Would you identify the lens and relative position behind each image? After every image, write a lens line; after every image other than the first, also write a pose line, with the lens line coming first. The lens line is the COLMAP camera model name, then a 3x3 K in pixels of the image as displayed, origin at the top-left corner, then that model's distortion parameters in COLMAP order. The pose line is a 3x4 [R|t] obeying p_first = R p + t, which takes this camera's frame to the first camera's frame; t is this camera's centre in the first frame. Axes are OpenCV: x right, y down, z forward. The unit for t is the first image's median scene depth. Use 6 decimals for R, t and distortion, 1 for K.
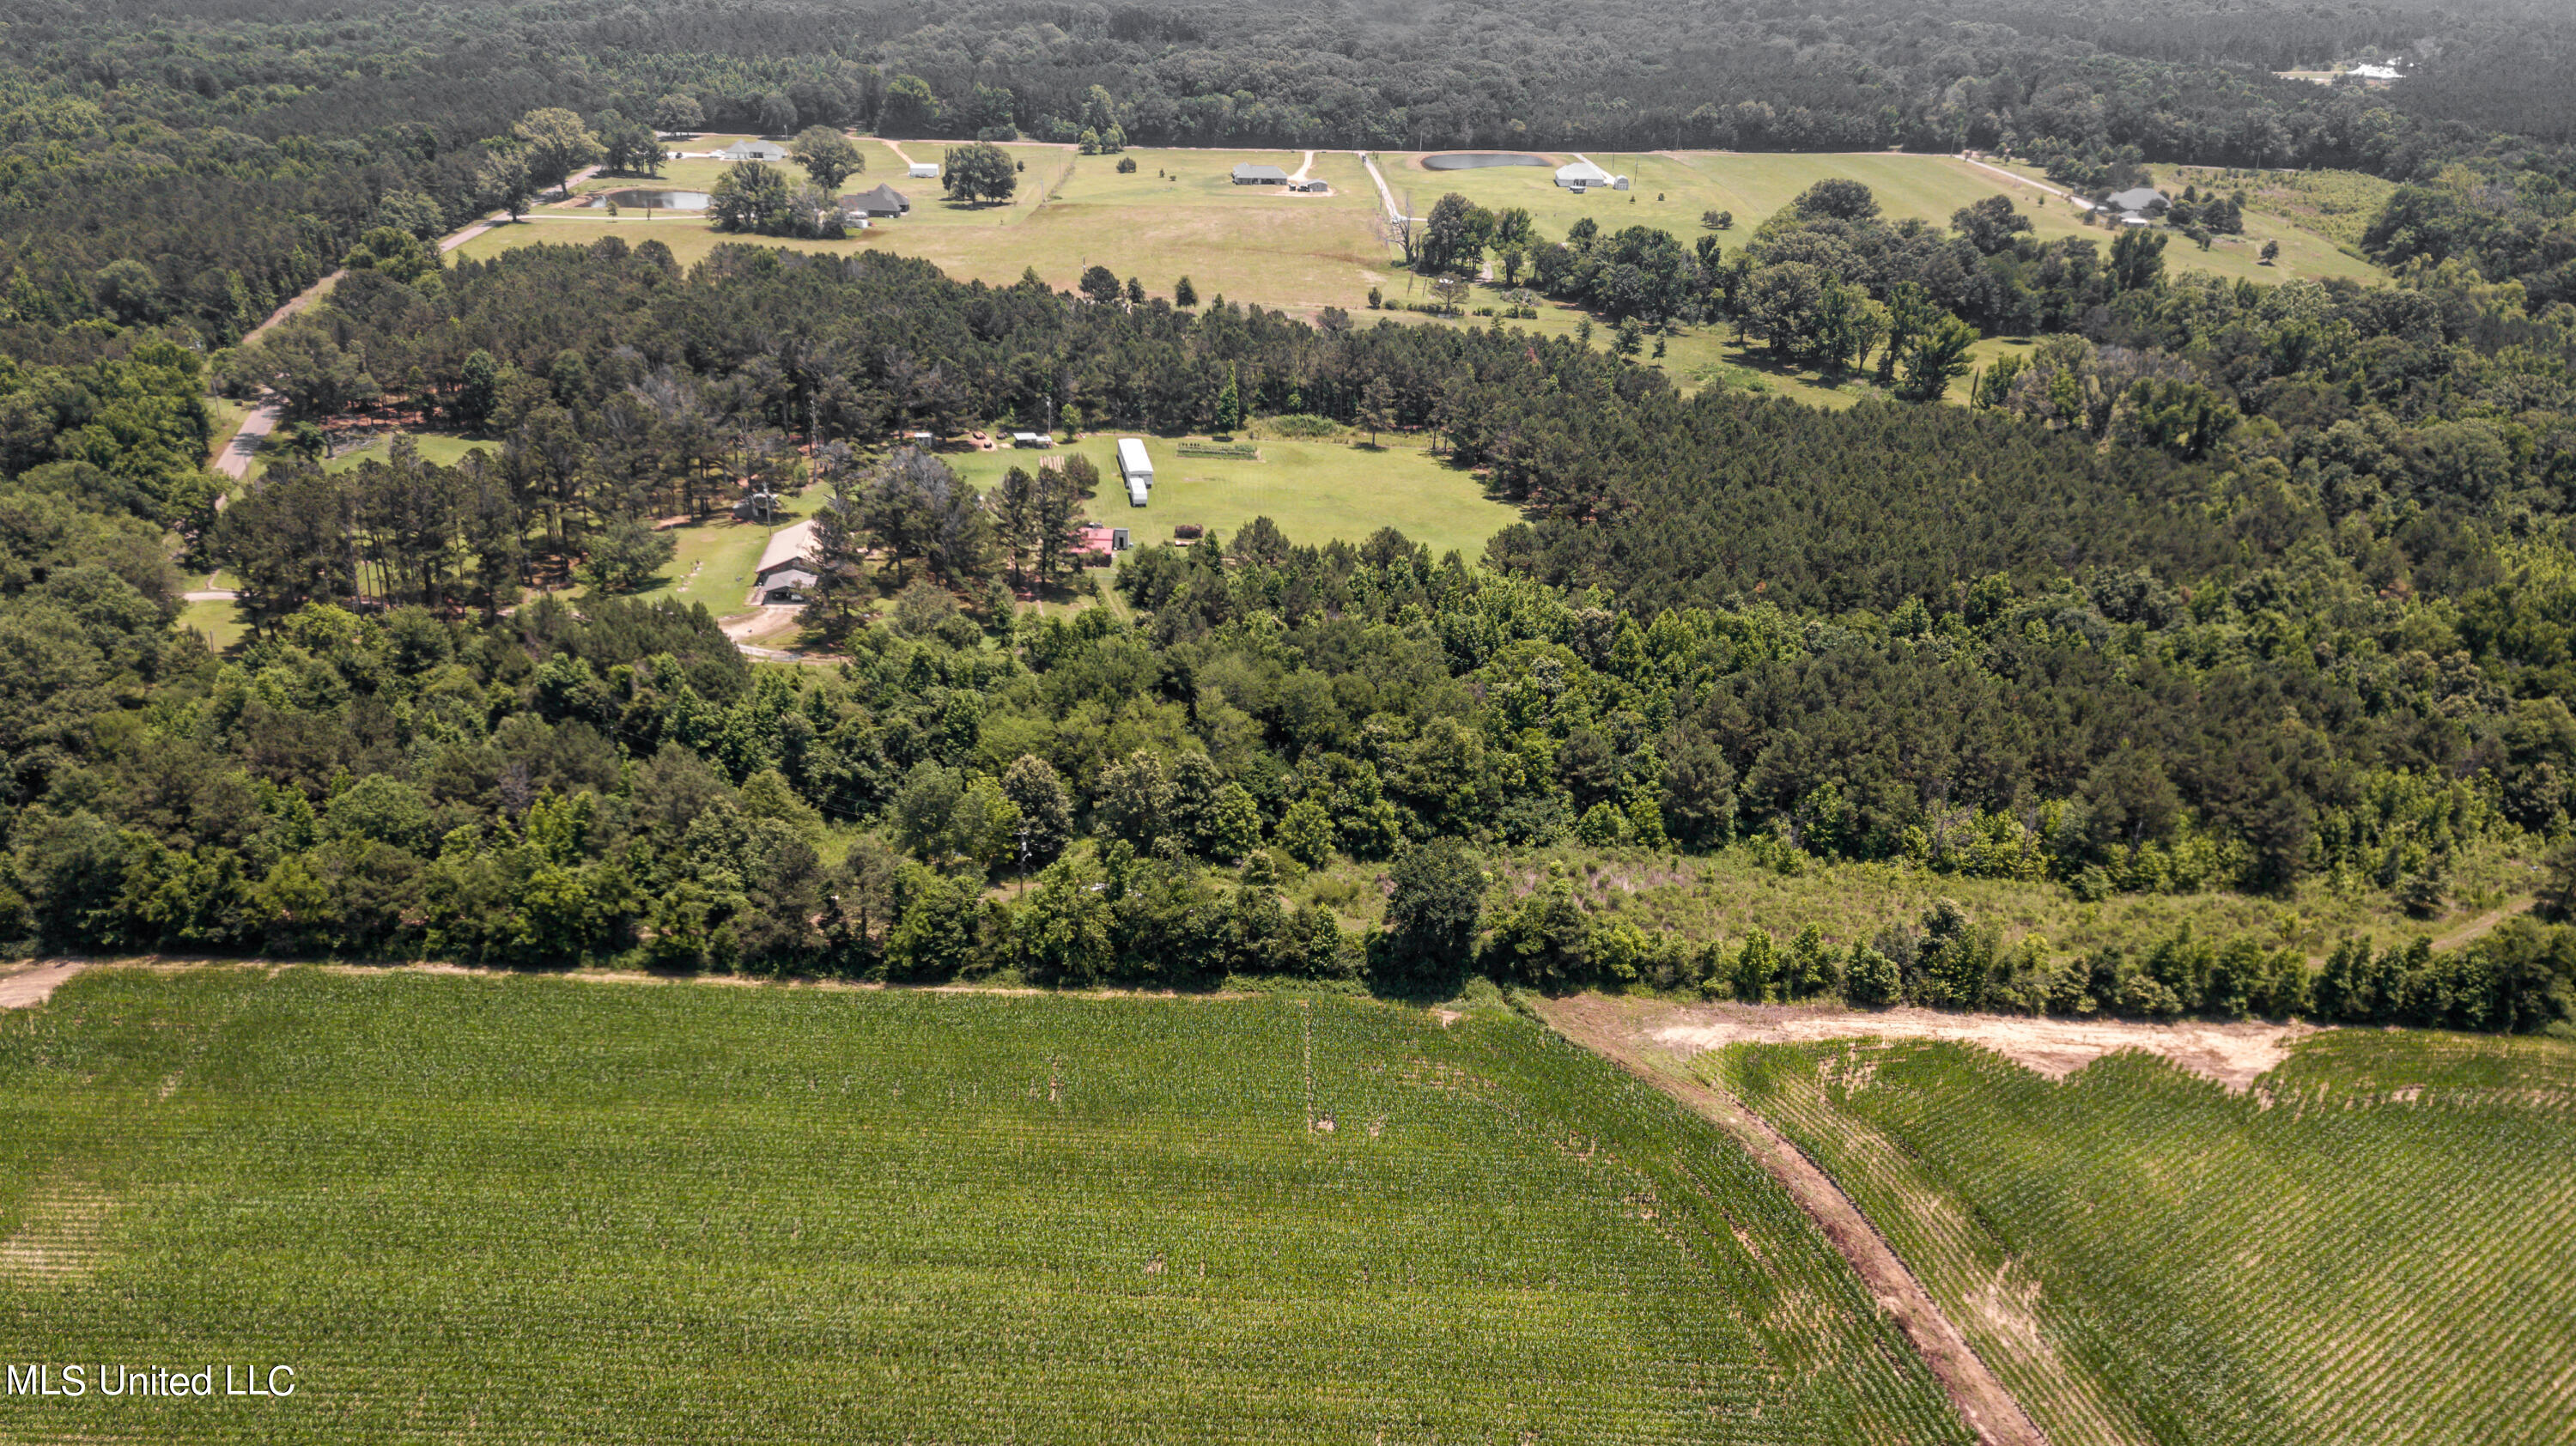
lens RADIAL K [[1972.5, 0, 1267.8], [0, 1972.5, 731.8], [0, 0, 1]] dist [0.019325, 0.015333]
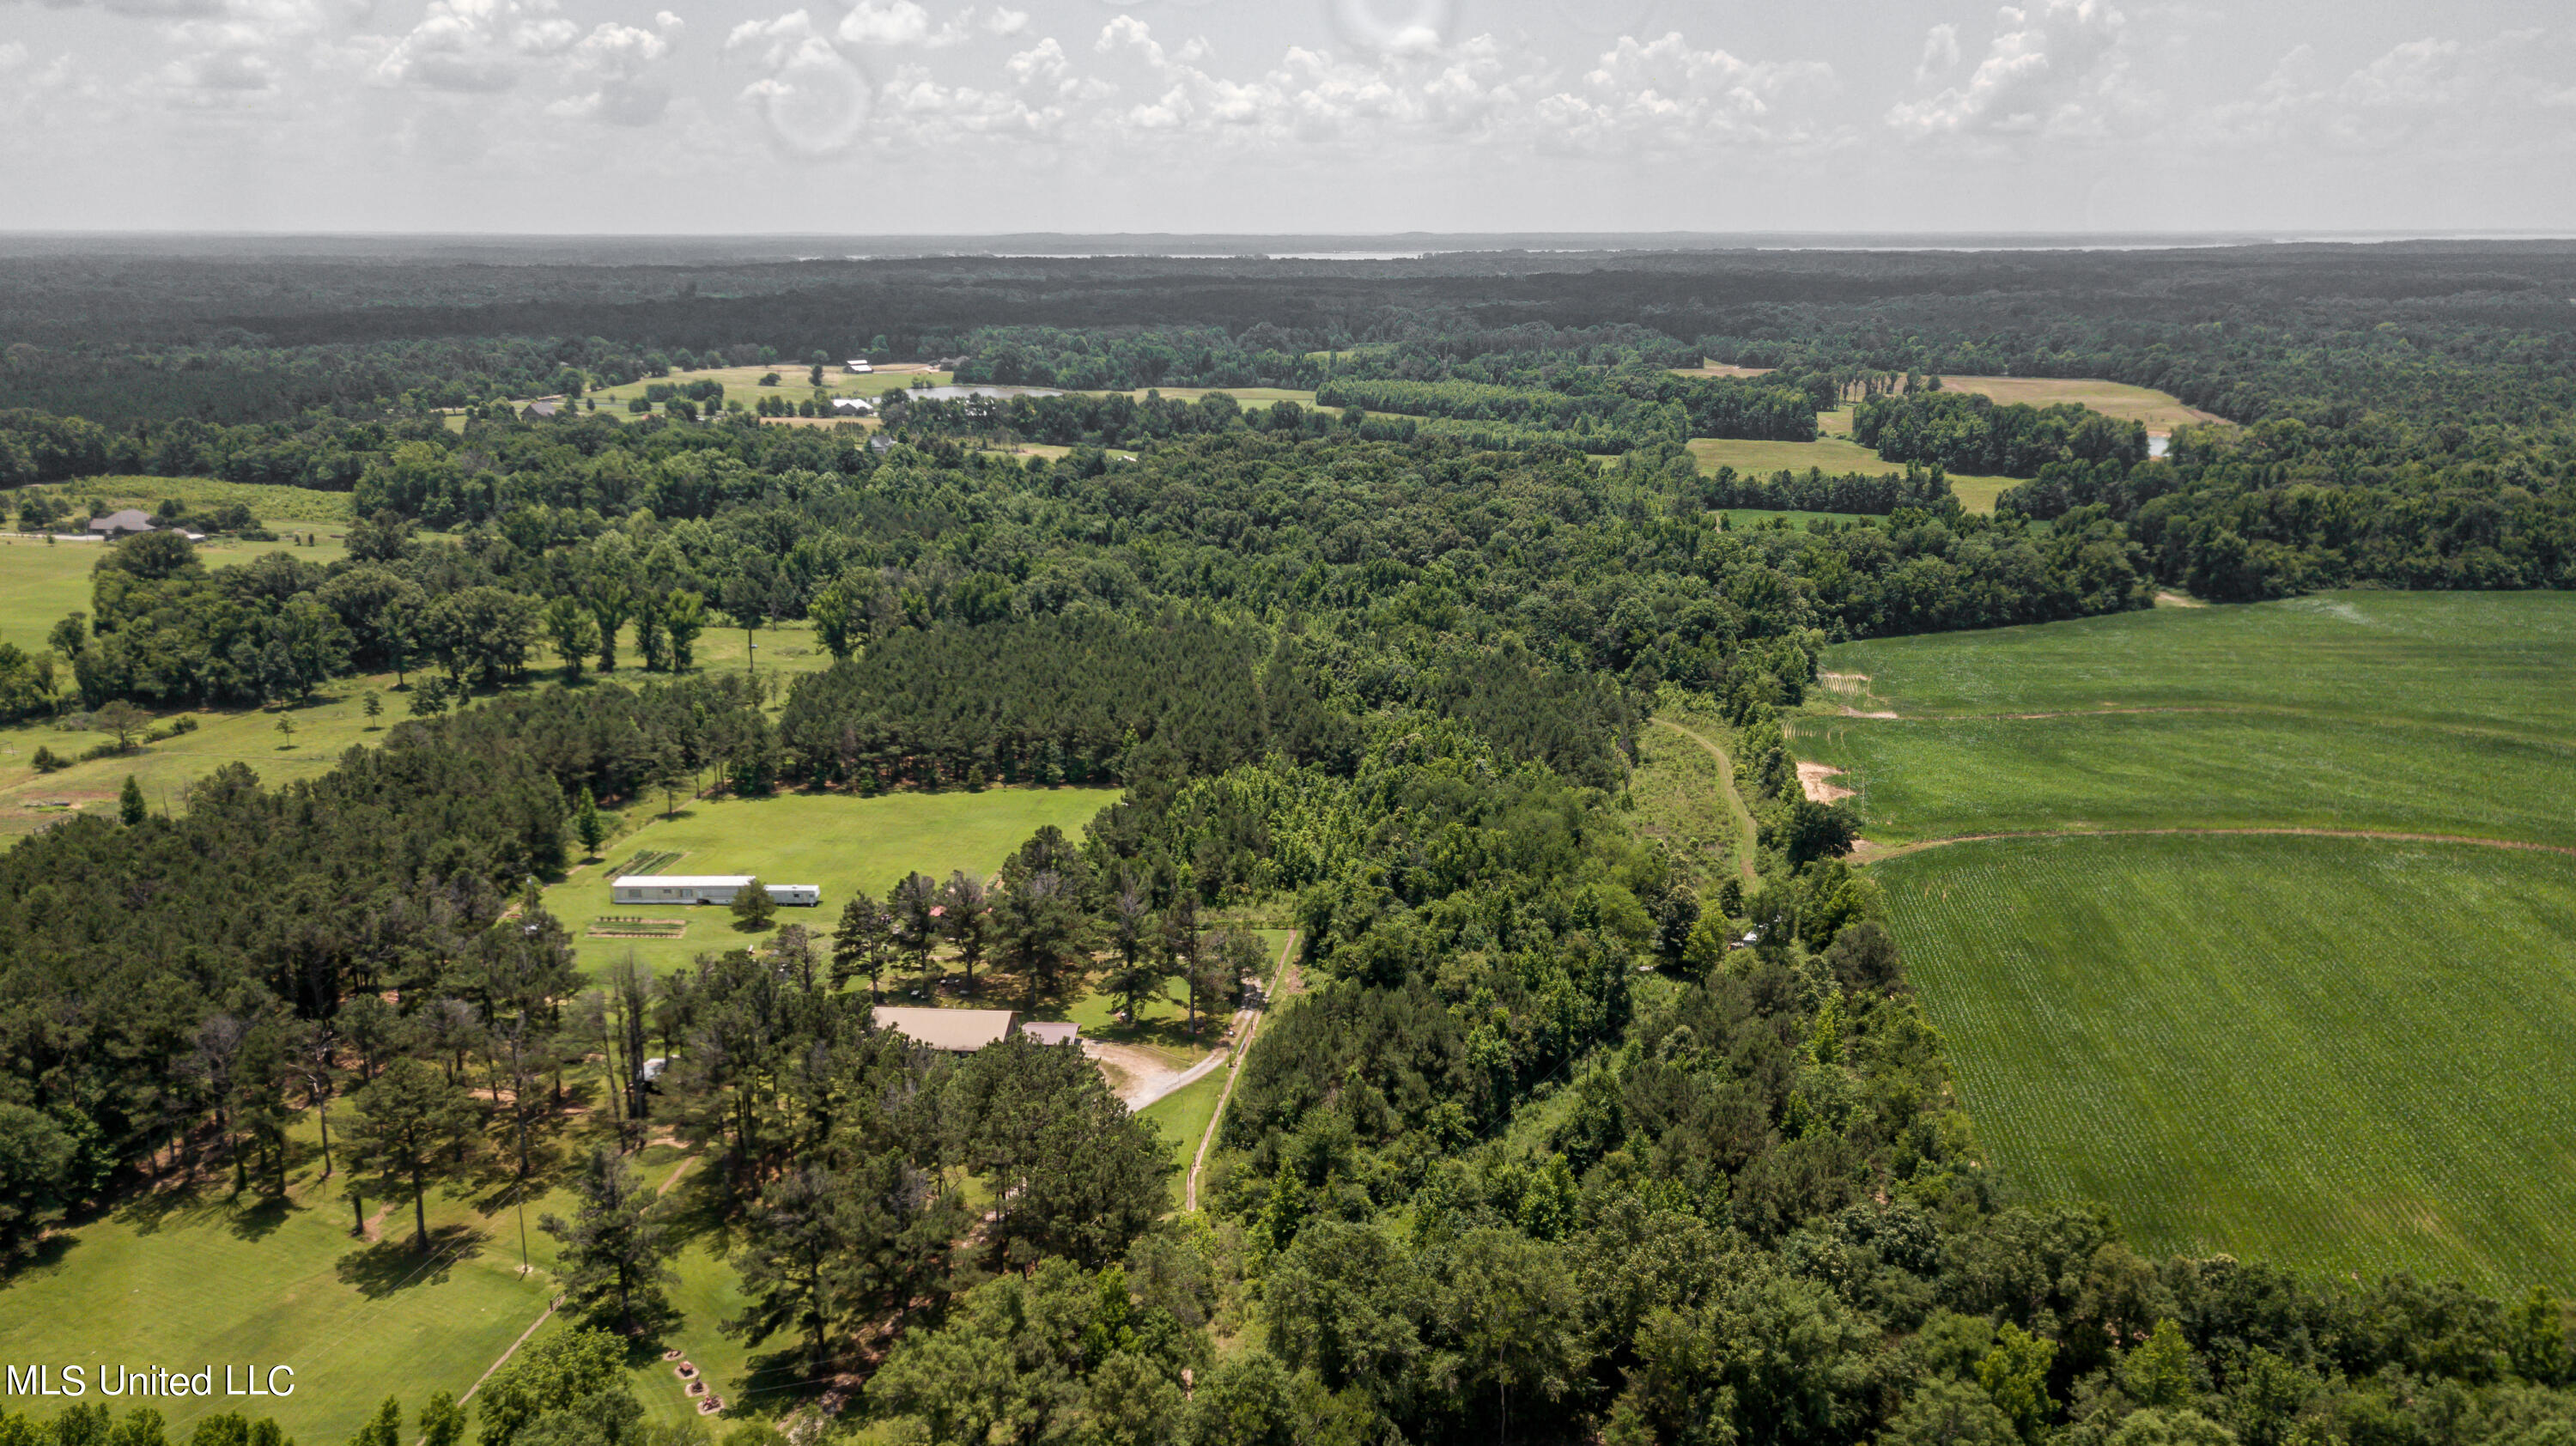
lens RADIAL K [[1972.5, 0, 1269.9], [0, 1972.5, 713.8], [0, 0, 1]] dist [0.019325, 0.015333]
pose [[0.165271, -0.264755, 0.950048, -0.862113], [0.399773, 0.898592, 0.180871, -0.271791], [-0.901591, 0.349911, 0.254353, 0.549437]]
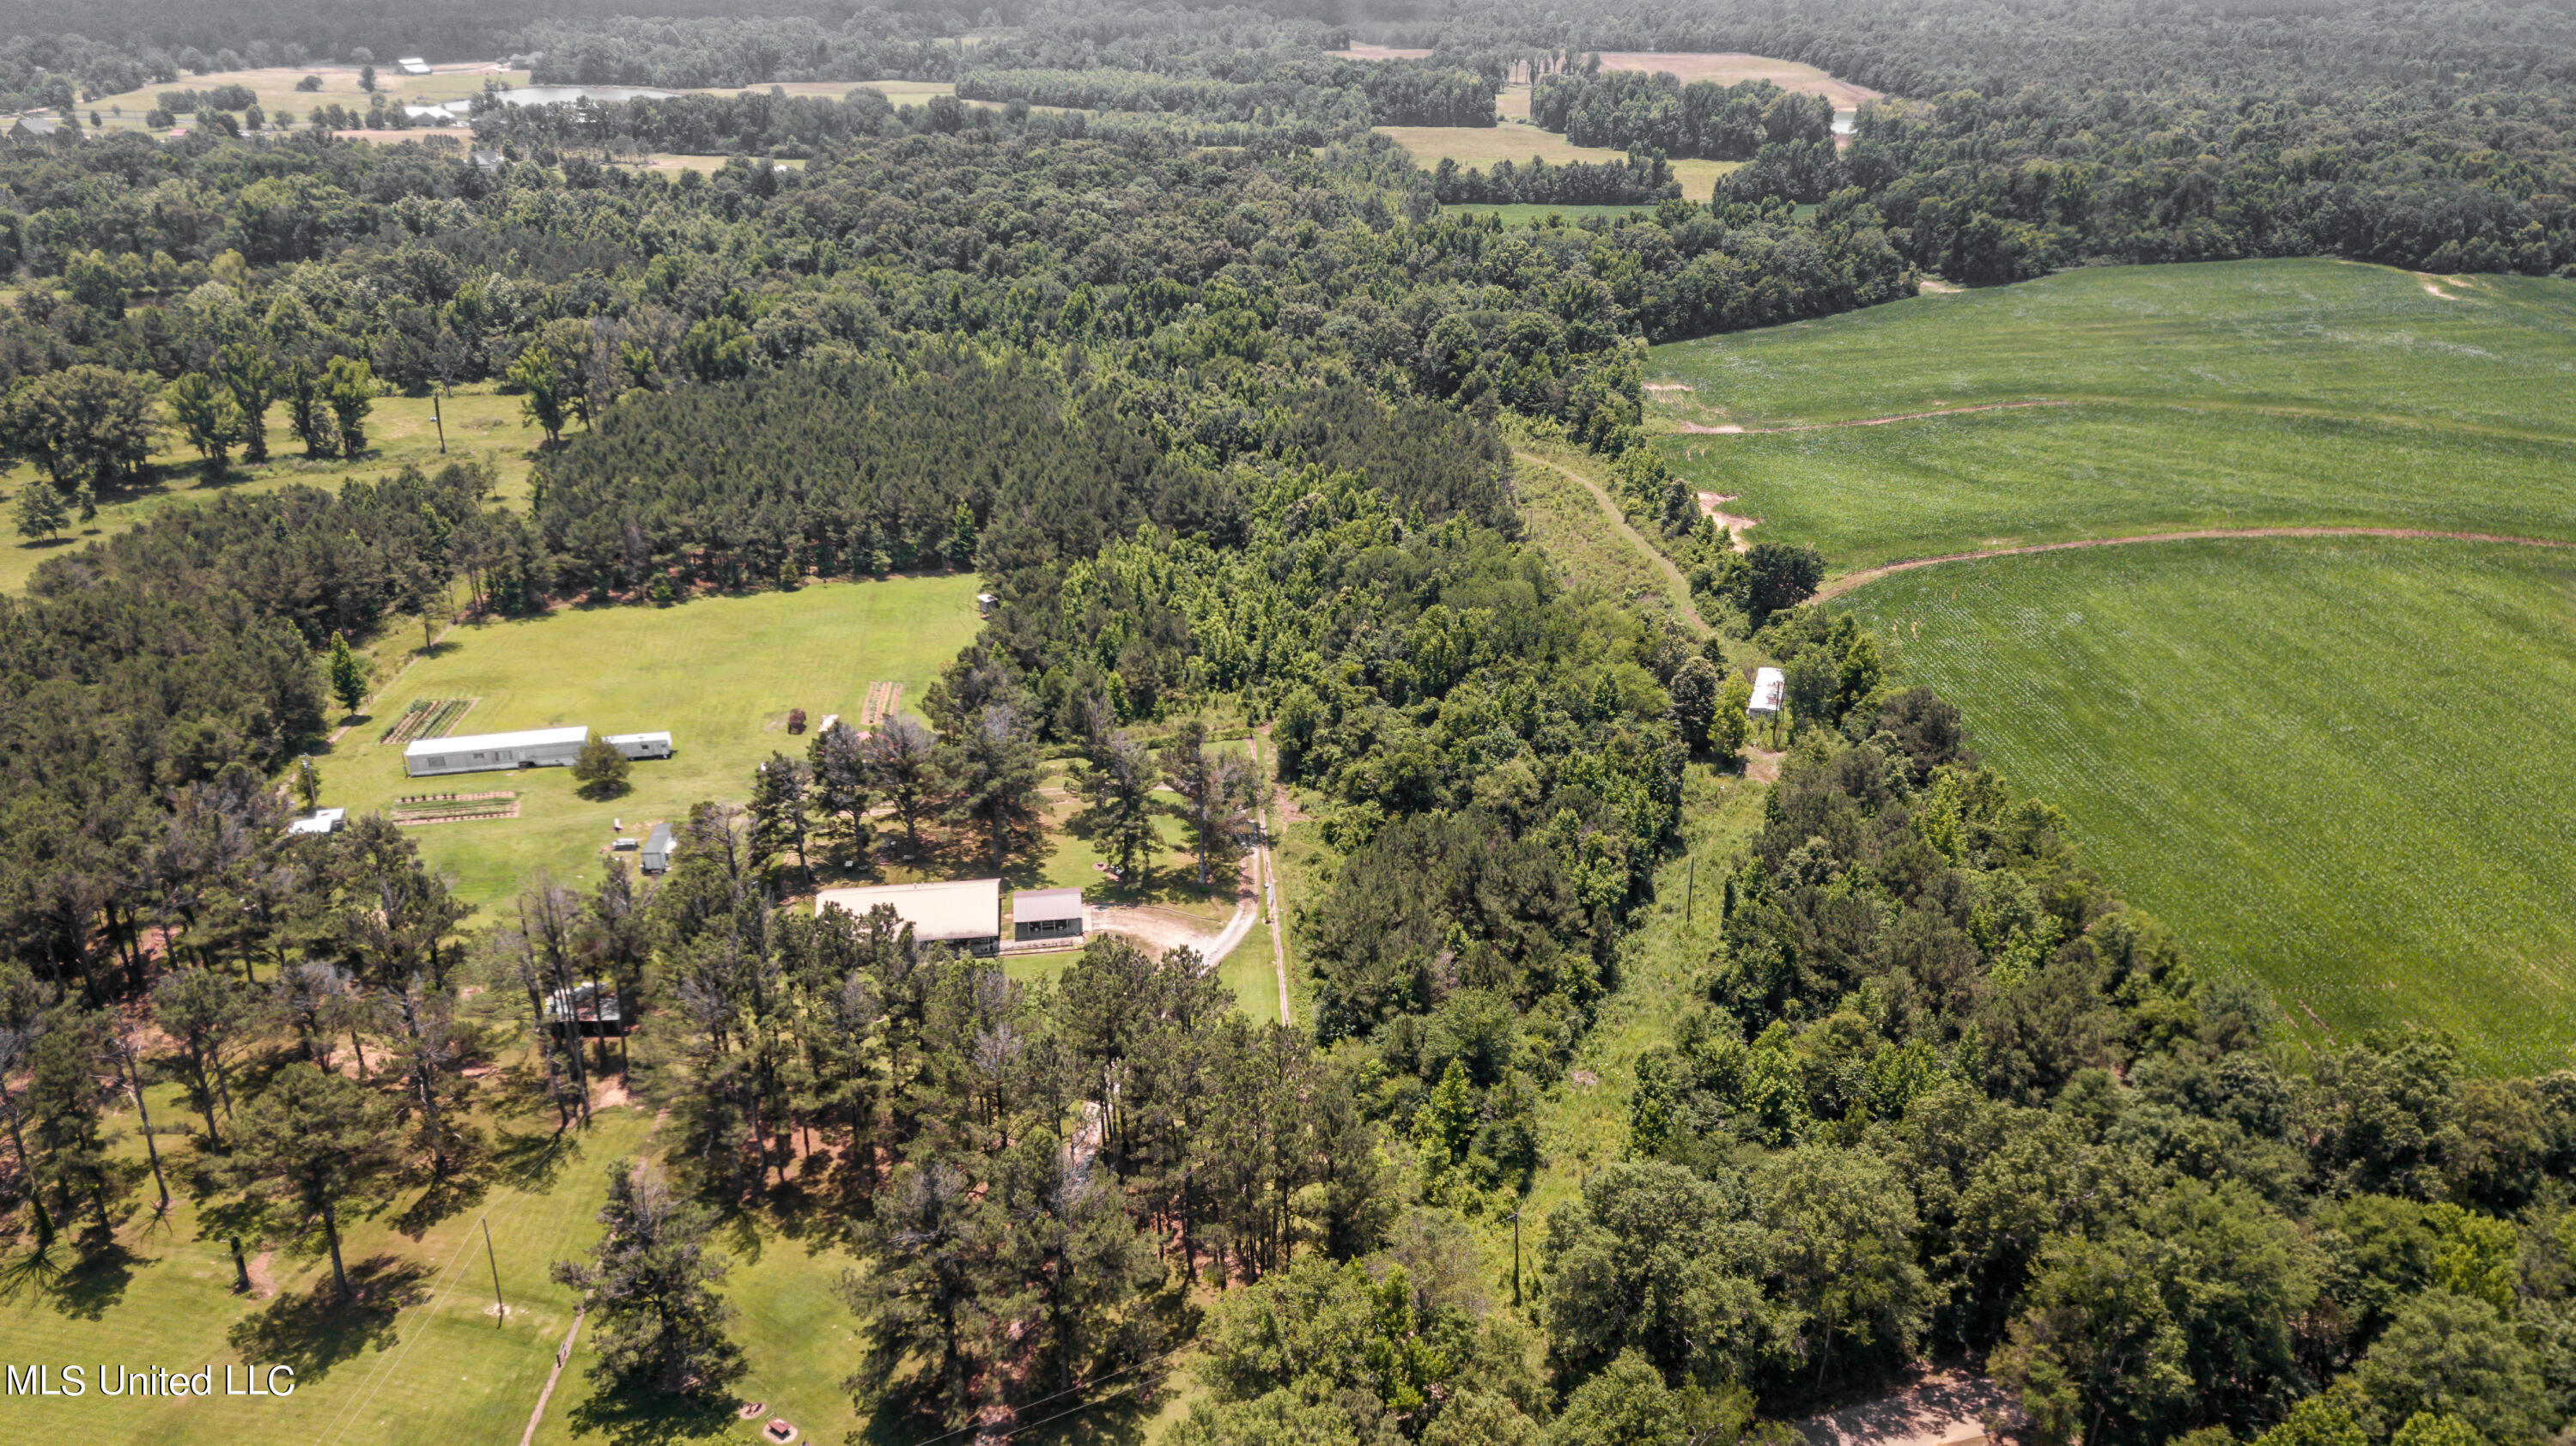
lens RADIAL K [[1972.5, 0, 1270.4], [0, 1972.5, 724.6], [0, 0, 1]] dist [0.019325, 0.015333]
pose [[-0.044794, -0.412547, 0.909834, -0.745595], [0.405516, 0.824831, 0.393969, -0.324112], [-0.912990, 0.386600, 0.130347, 0.687556]]
